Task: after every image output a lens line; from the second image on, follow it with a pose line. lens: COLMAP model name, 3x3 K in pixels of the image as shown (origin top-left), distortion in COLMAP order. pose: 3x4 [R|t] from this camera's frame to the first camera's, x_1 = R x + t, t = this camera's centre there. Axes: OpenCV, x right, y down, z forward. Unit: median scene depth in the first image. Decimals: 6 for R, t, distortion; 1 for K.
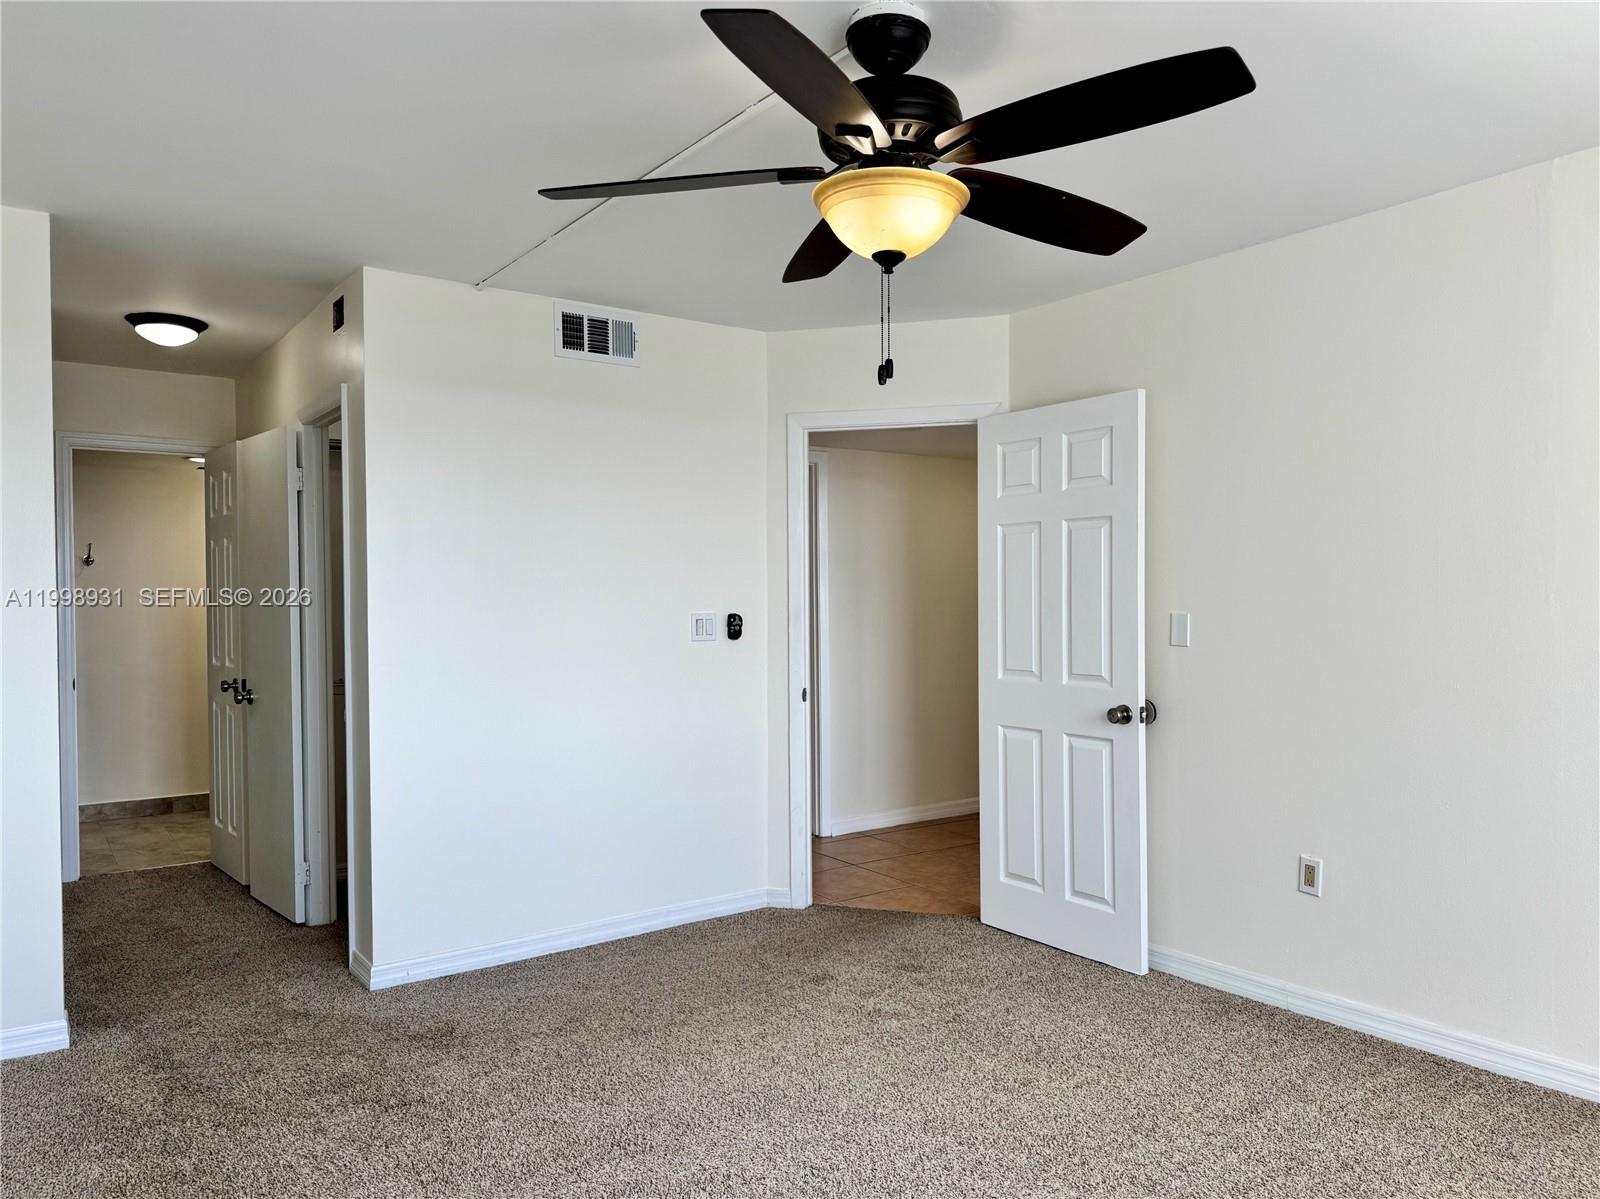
lens RADIAL K [[1128.5, 0, 800.9], [0, 1128.5, 606.5], [0, 0, 1]] dist [0.057900, -0.068803]
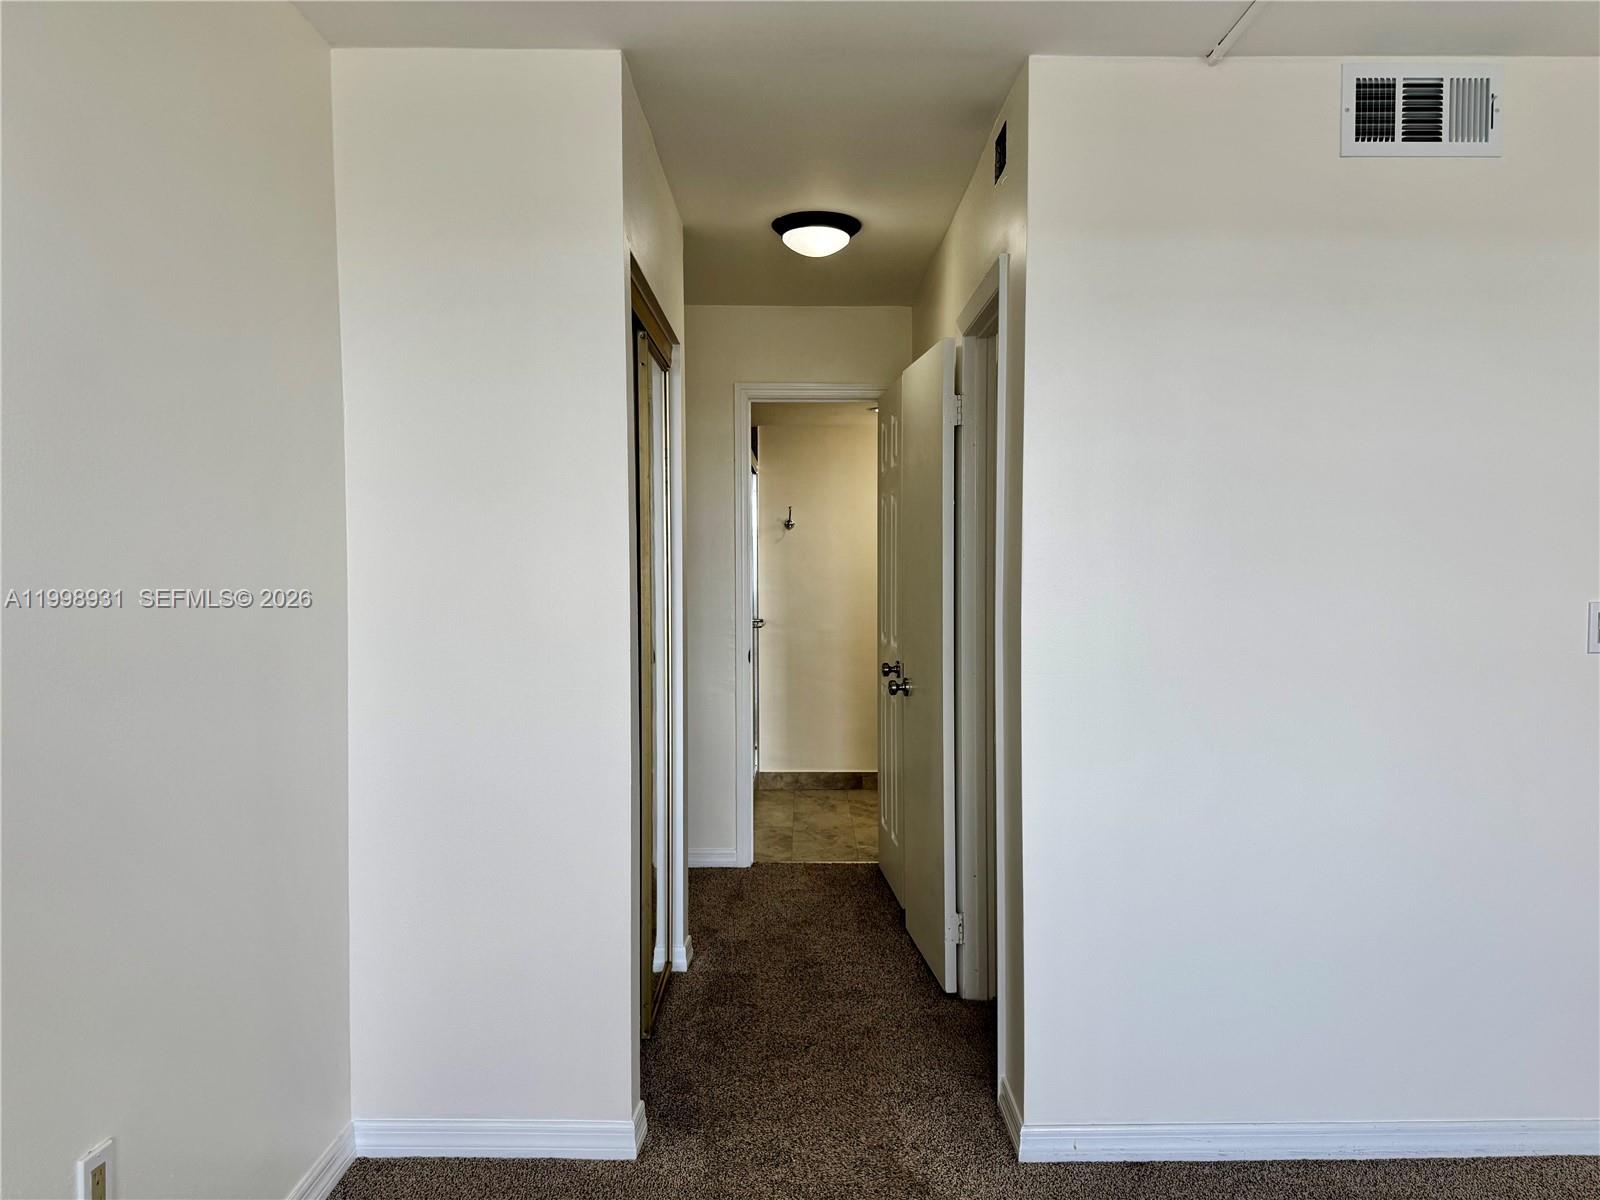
lens RADIAL K [[1128.5, 0, 800.9], [0, 1128.5, 607.0], [0, 0, 1]] dist [0.057900, -0.068803]
pose [[0.818379, 0.030828, -0.573852, -0.108359], [-0.010428, 0.999192, 0.038806, -0.010703], [0.574584, -0.025774, 0.818039, 0.385367]]
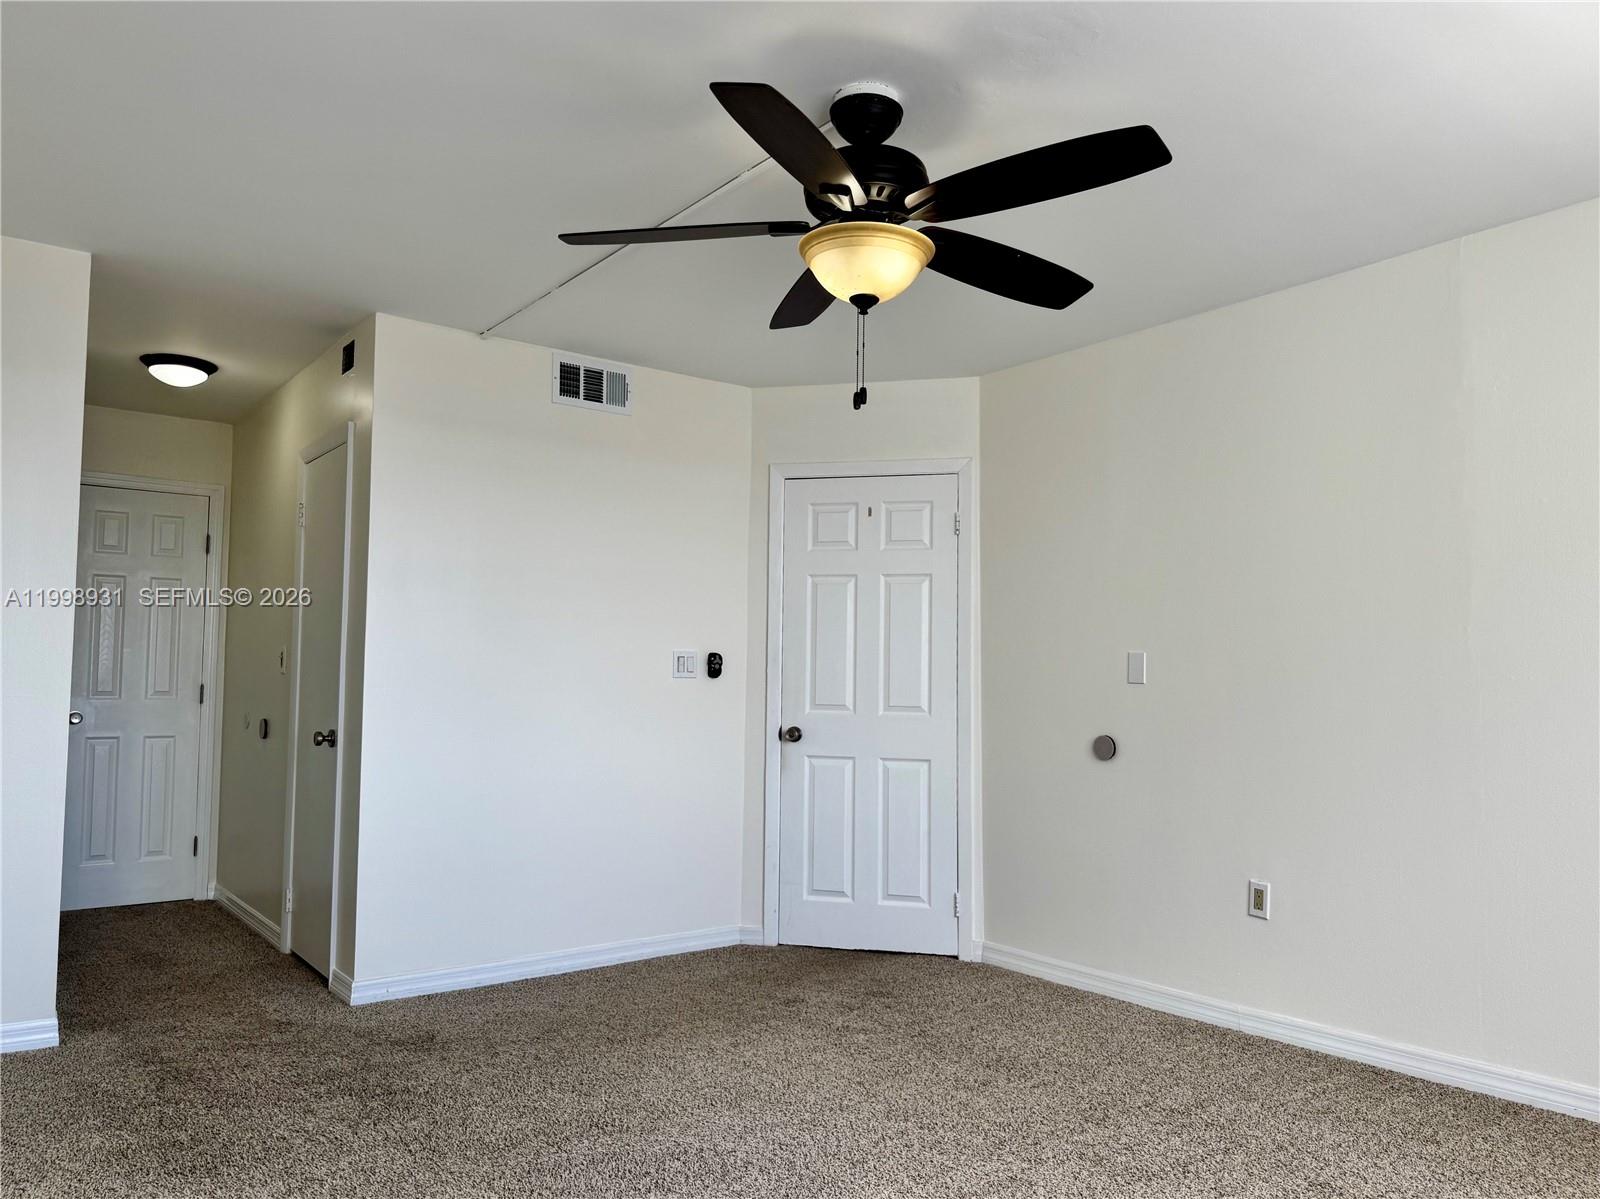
lens RADIAL K [[1161.5, 0, 798.7], [0, 1161.5, 605.1], [0, 0, 1]] dist [0.082179, -0.107928]
pose [[0.999648, 0.020102, 0.017306, -0.001594], [-0.018729, 0.996919, -0.076173, 0.050893], [-0.018784, 0.075822, 0.996944, -0.085235]]
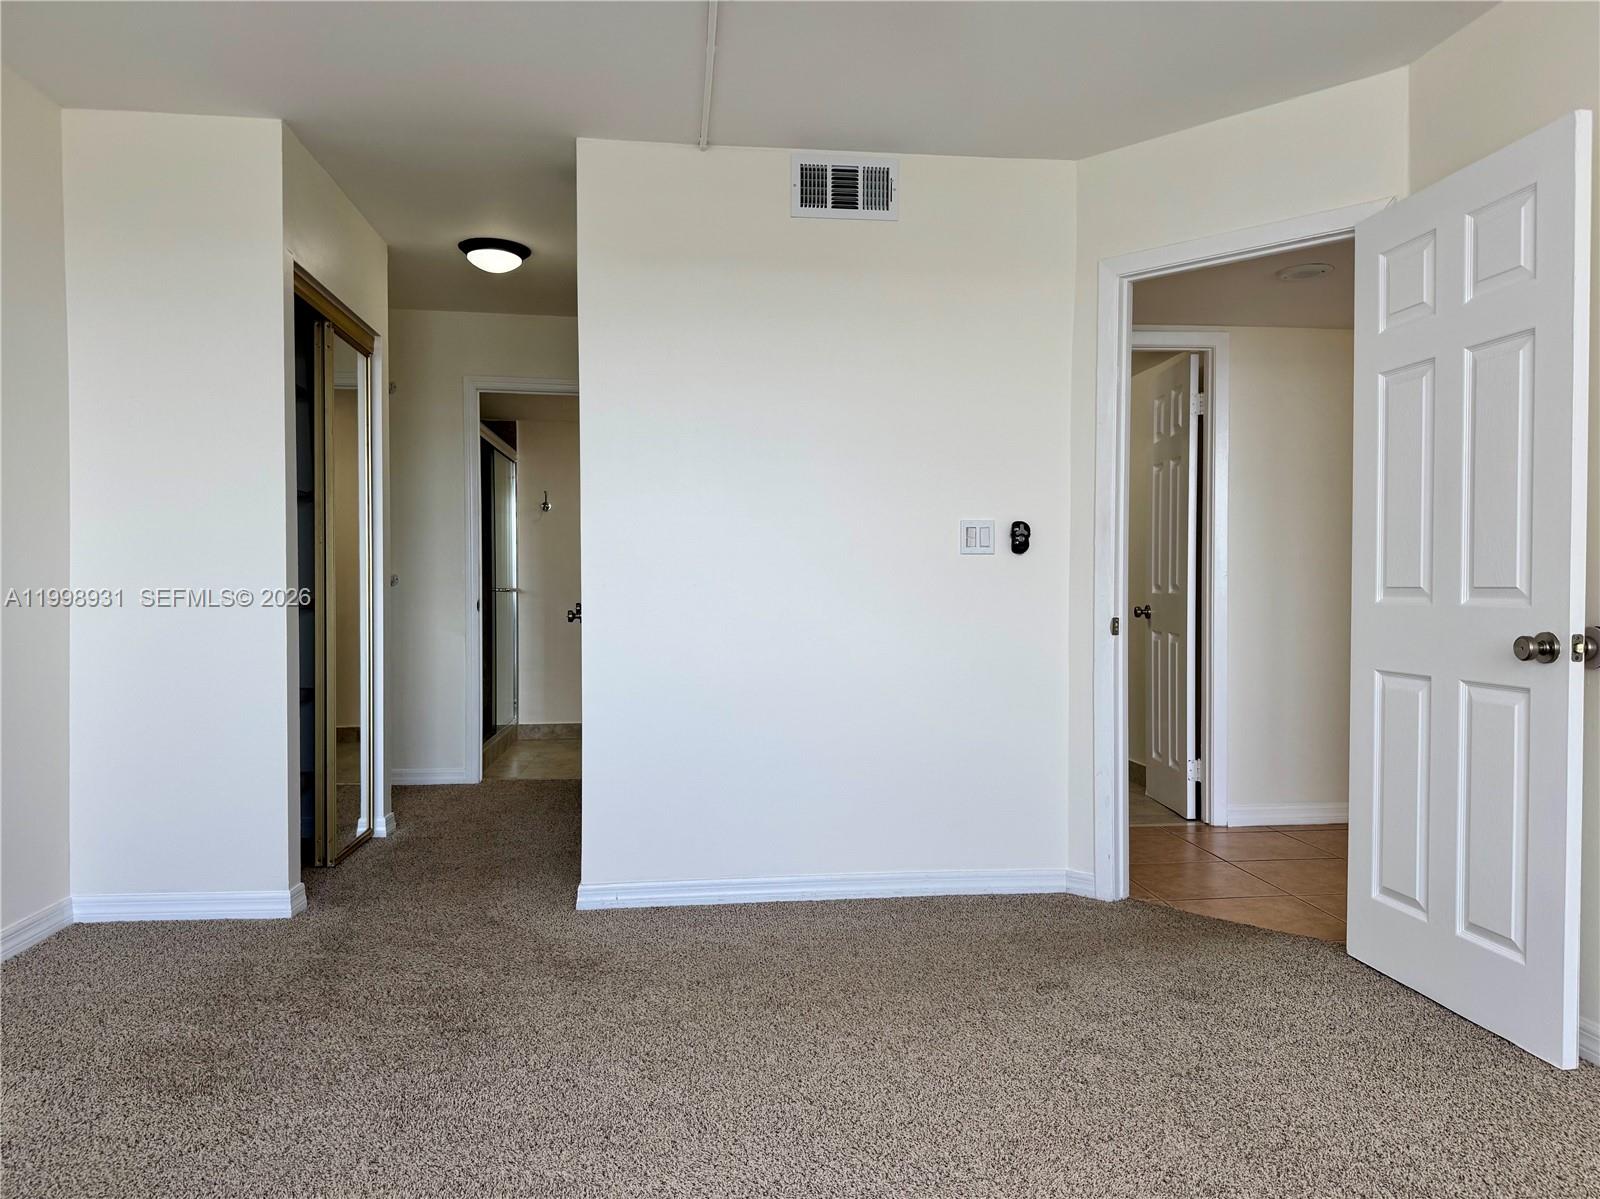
lens RADIAL K [[1126.5, 0, 801.8], [0, 1126.5, 615.1], [0, 0, 1]] dist [0.040723, -0.035983]
pose [[0.878829, 0.019813, -0.476725, 0.224659], [-0.011708, 0.999732, 0.019966, 0.070188], [0.476993, -0.011965, 0.878826, 0.264776]]
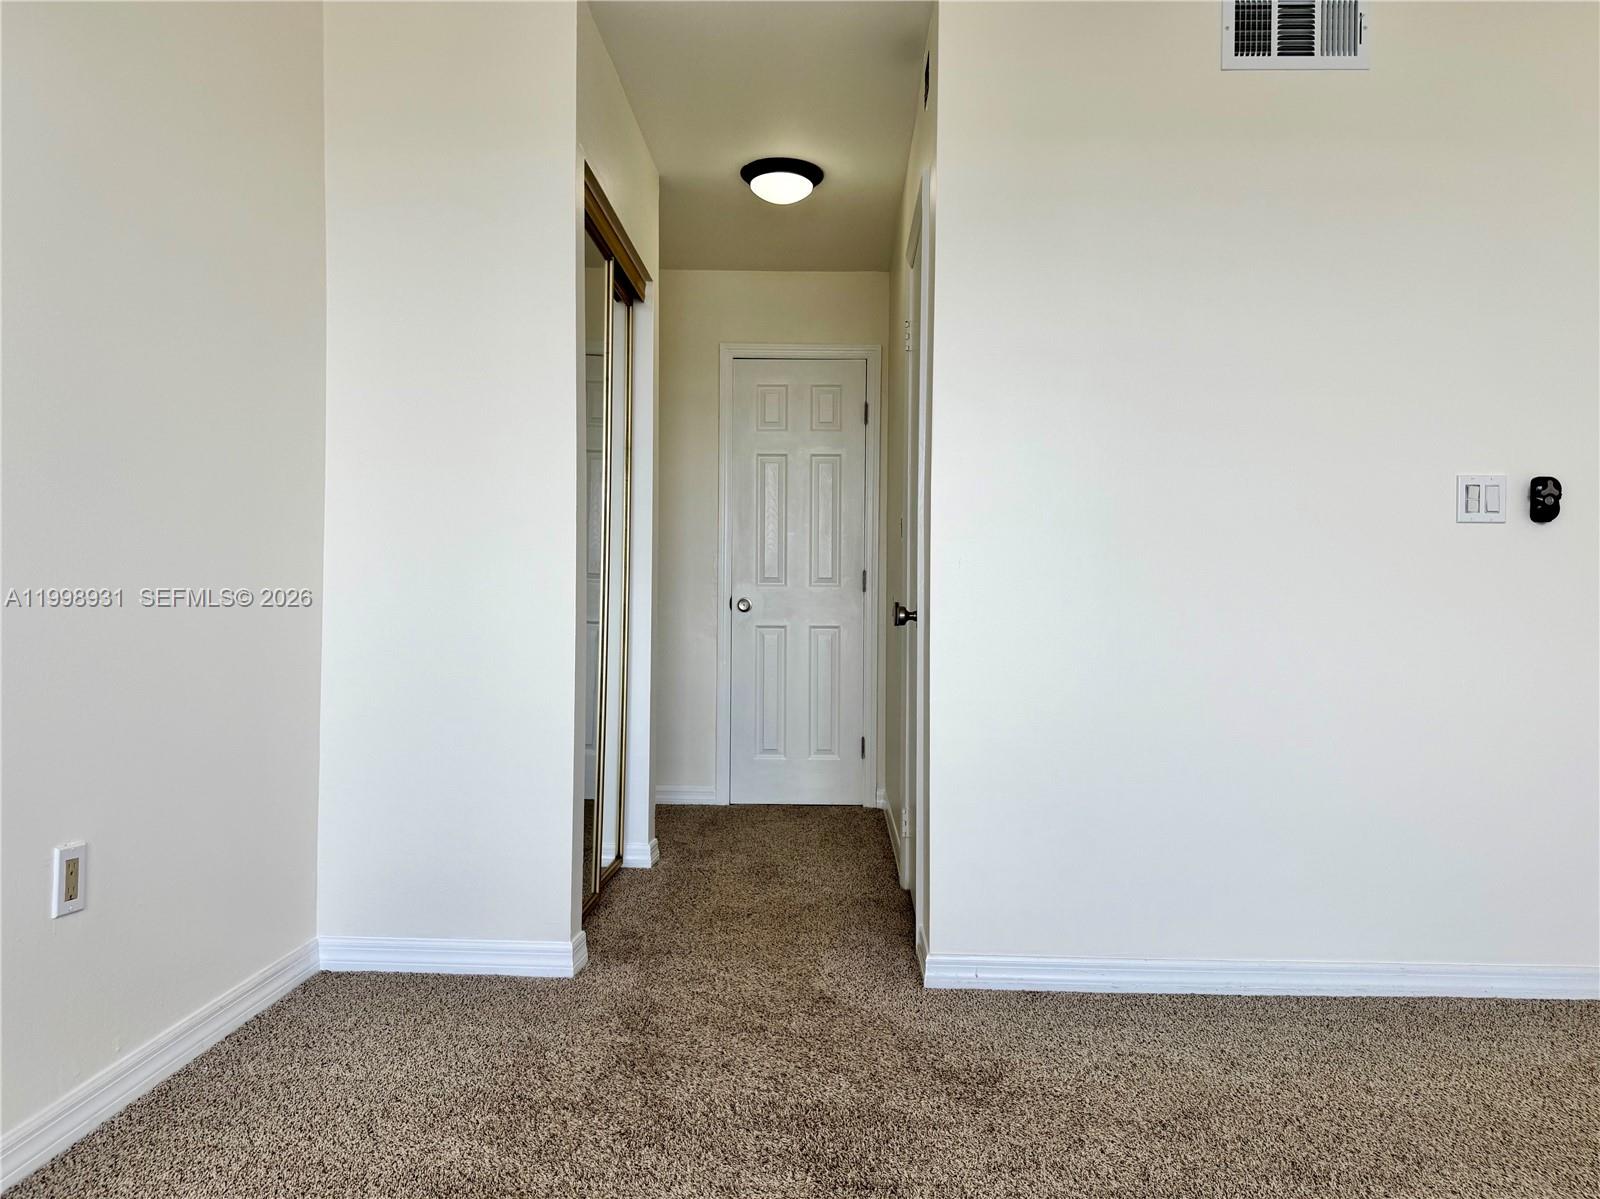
lens RADIAL K [[1144.6, 0, 803.1], [0, 1144.6, 608.0], [0, 0, 1]] dist [0.084189, -0.102280]
pose [[0.799536, 0.018539, -0.600333, -0.004622], [-0.021780, 0.999761, 0.001867, 0.095659], [0.600224, 0.011583, 0.799748, 0.361188]]
